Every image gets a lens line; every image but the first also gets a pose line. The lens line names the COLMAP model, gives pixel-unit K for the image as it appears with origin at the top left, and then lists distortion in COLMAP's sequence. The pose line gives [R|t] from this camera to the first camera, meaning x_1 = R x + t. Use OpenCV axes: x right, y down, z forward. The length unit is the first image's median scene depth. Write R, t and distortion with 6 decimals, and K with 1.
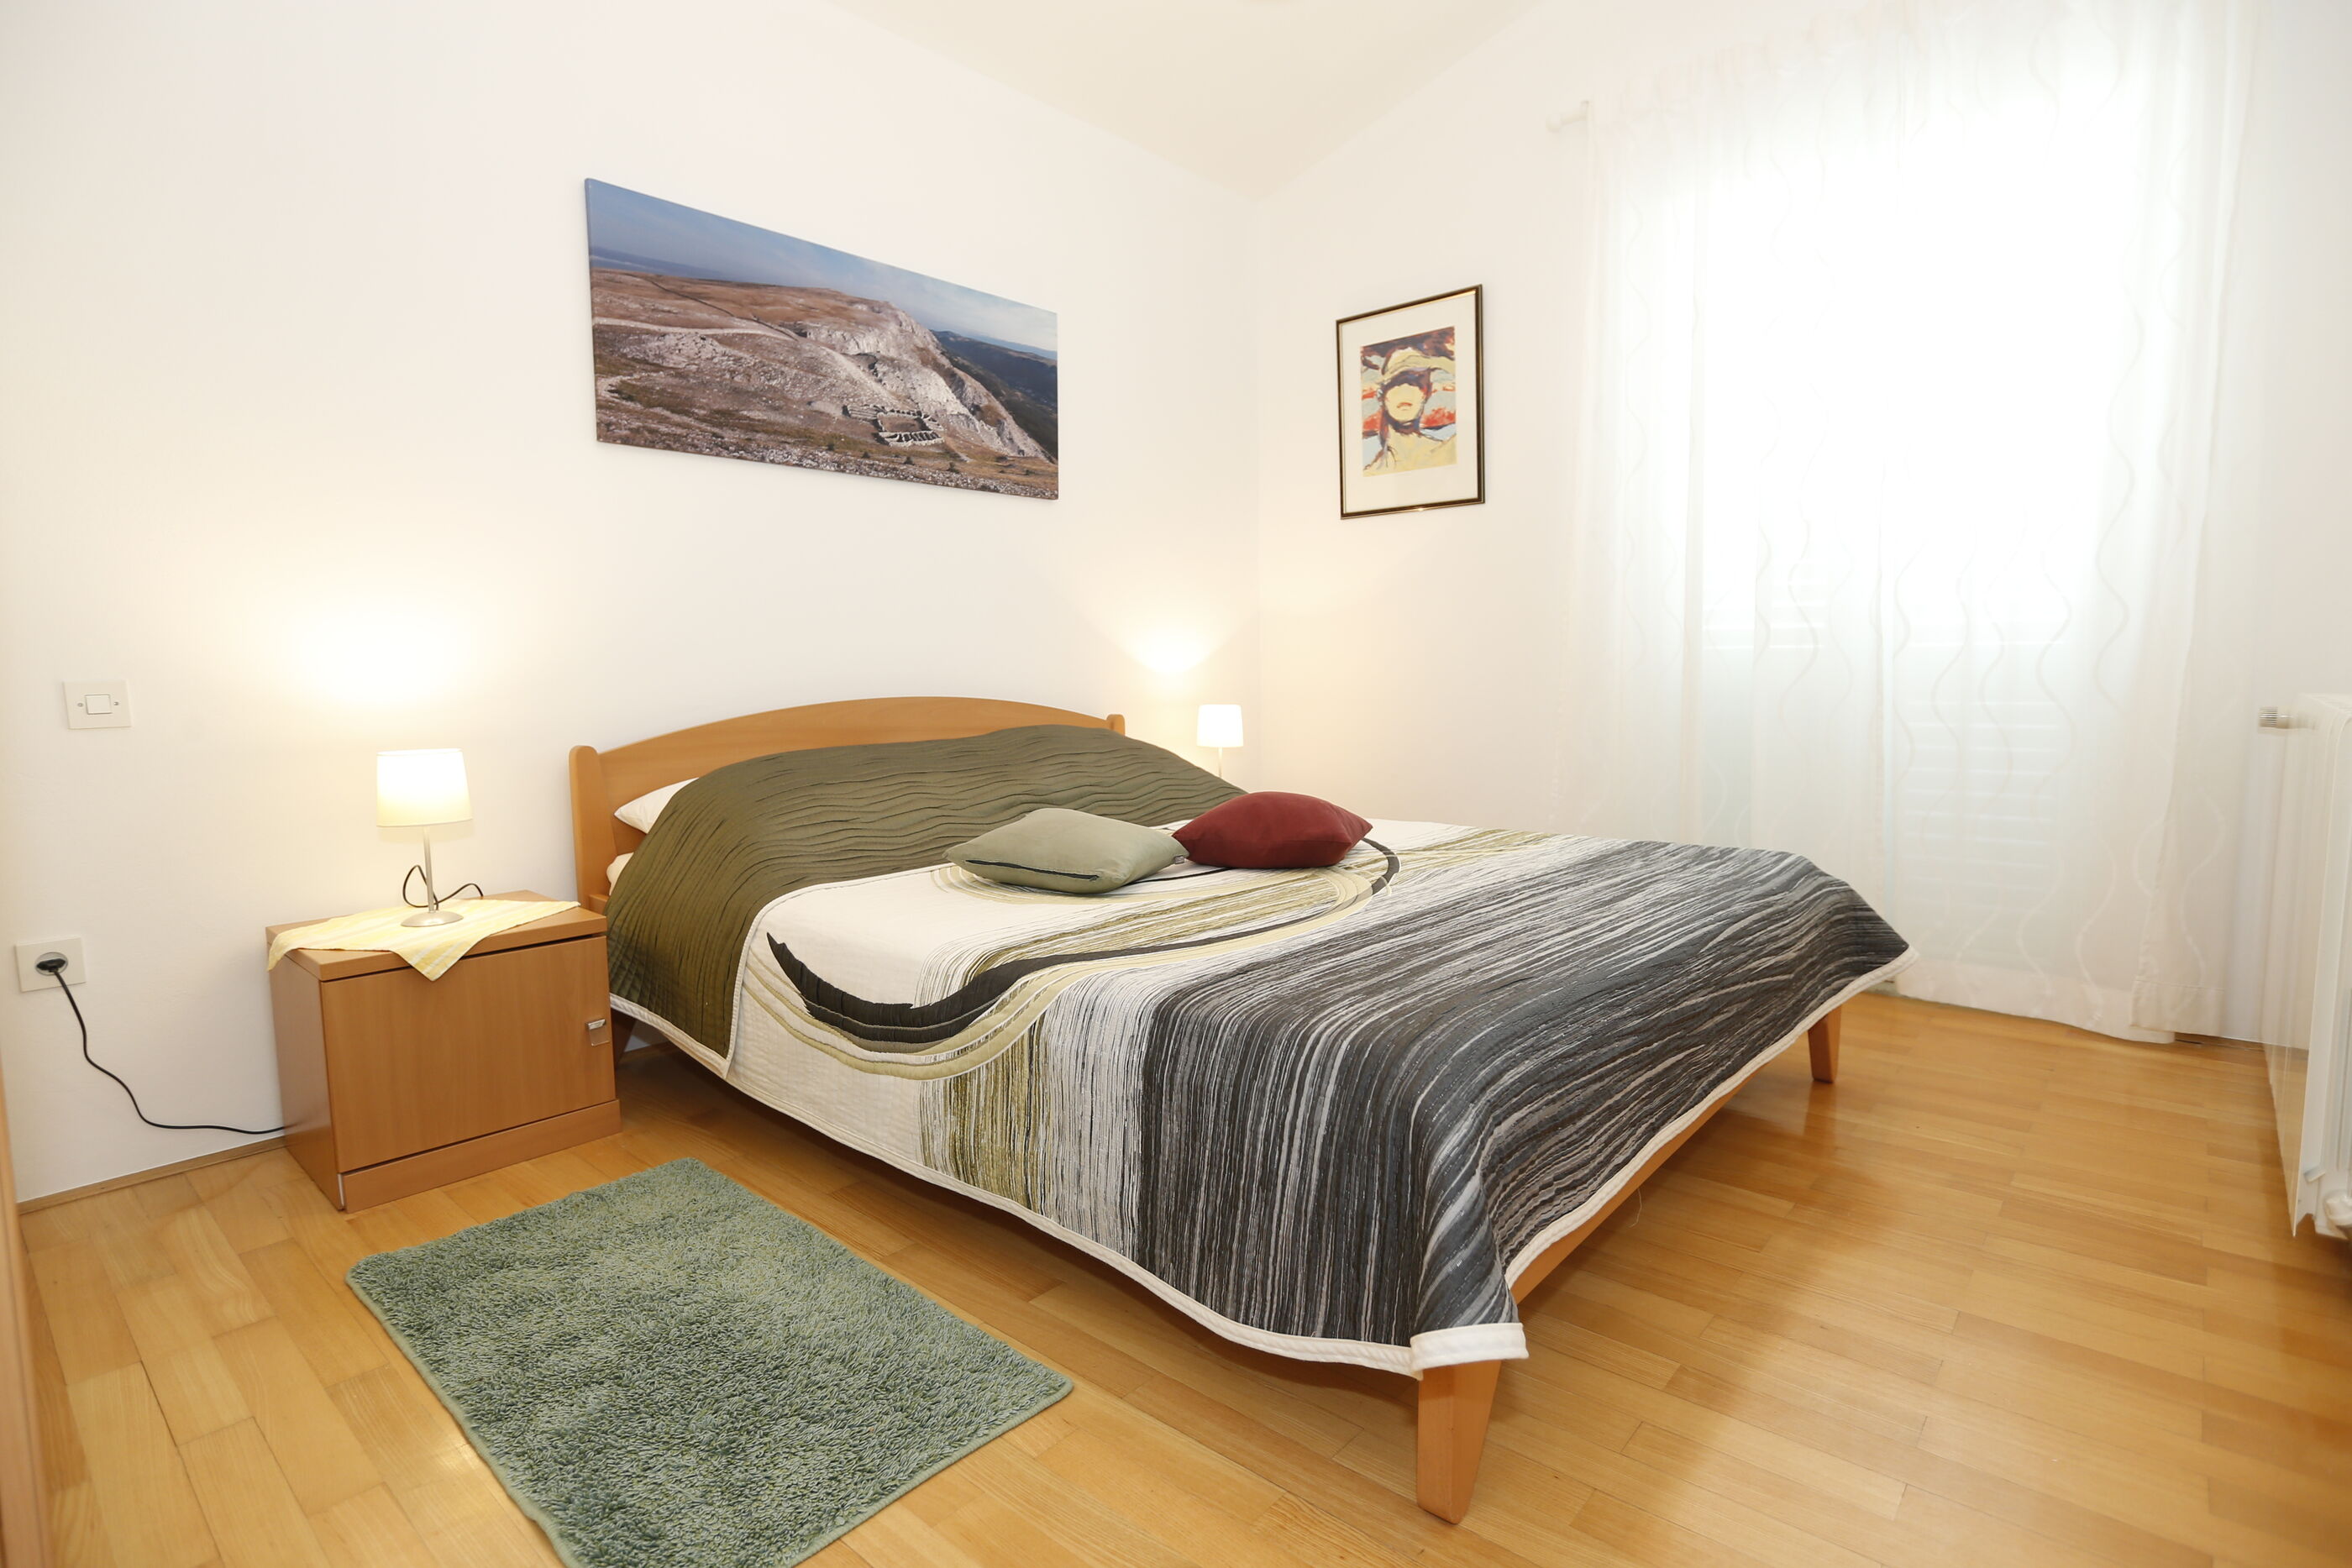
lens RADIAL K [[1184.3, 0, 1170.8], [0, 1184.3, 789.1], [0, 0, 1]] dist [-0.054932, 0.029900]
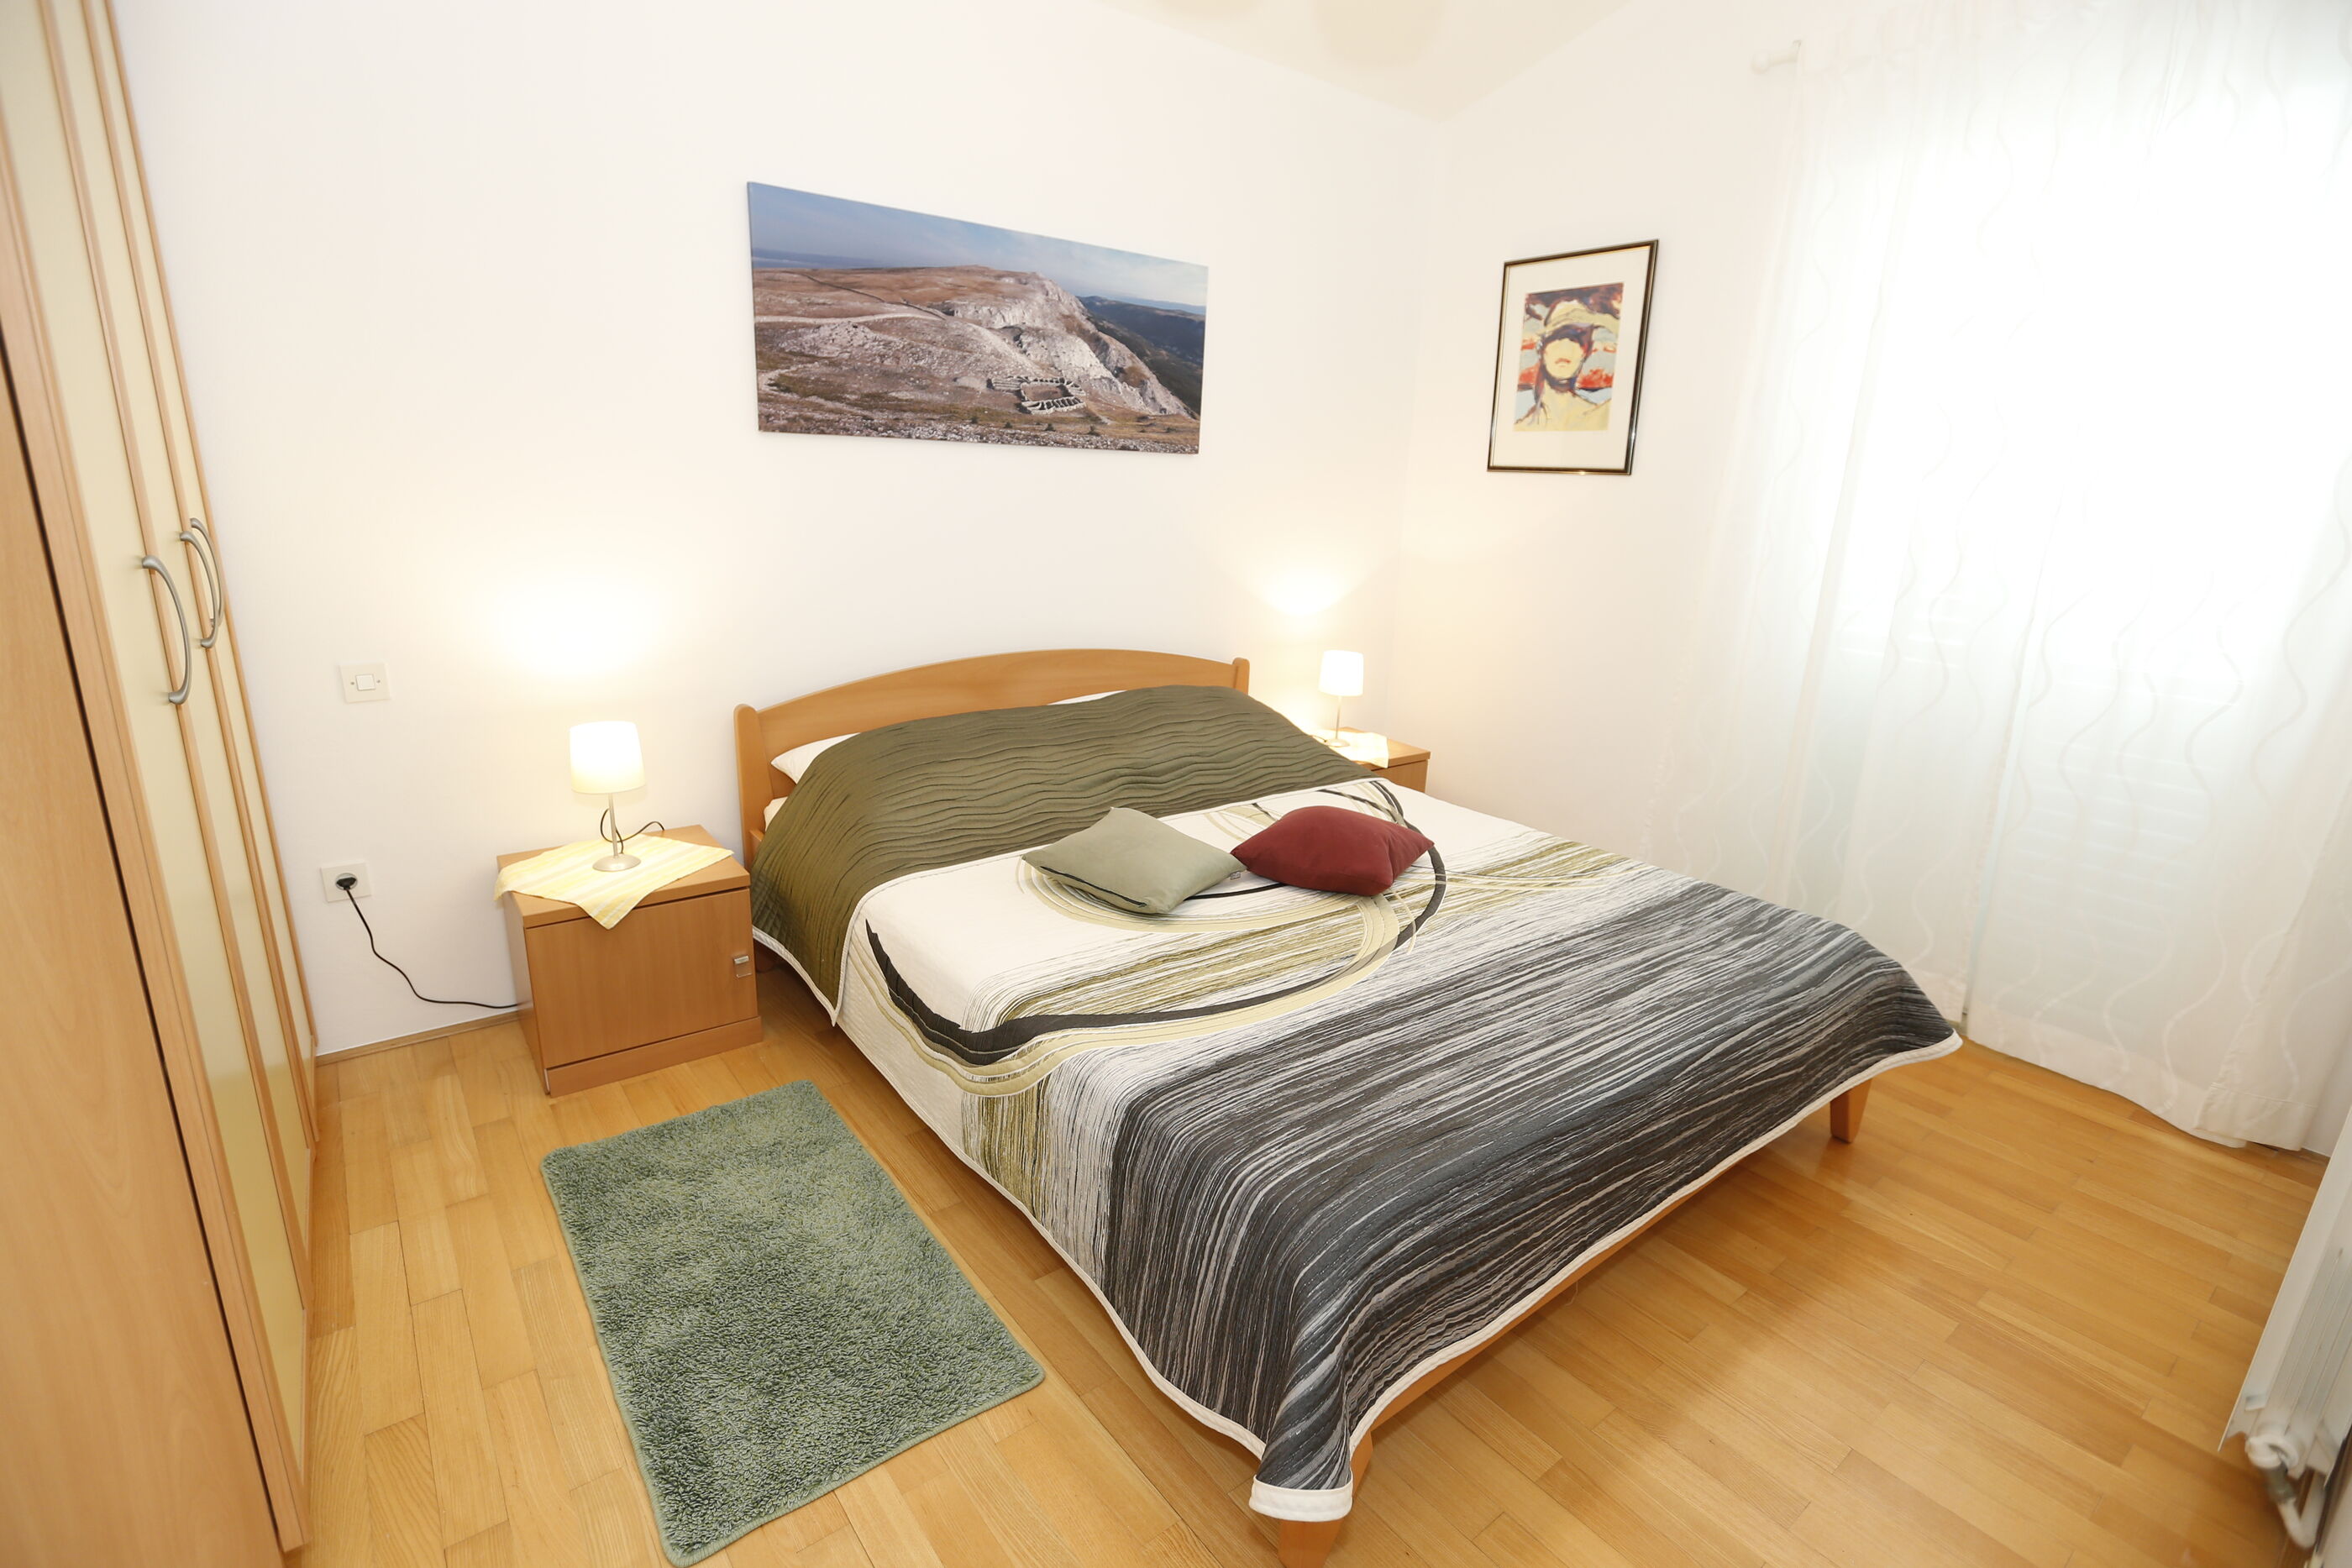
lens RADIAL K [[1111.1, 0, 1169.4], [0, 1111.1, 785.4], [0, 0, 1]] dist [-0.052099, 0.019975]
pose [[0.980329, 0.101428, -0.169316, 0.133400], [-0.070202, 0.980944, 0.181165, -0.240302], [0.184465, -0.165715, 0.968768, 0.005533]]
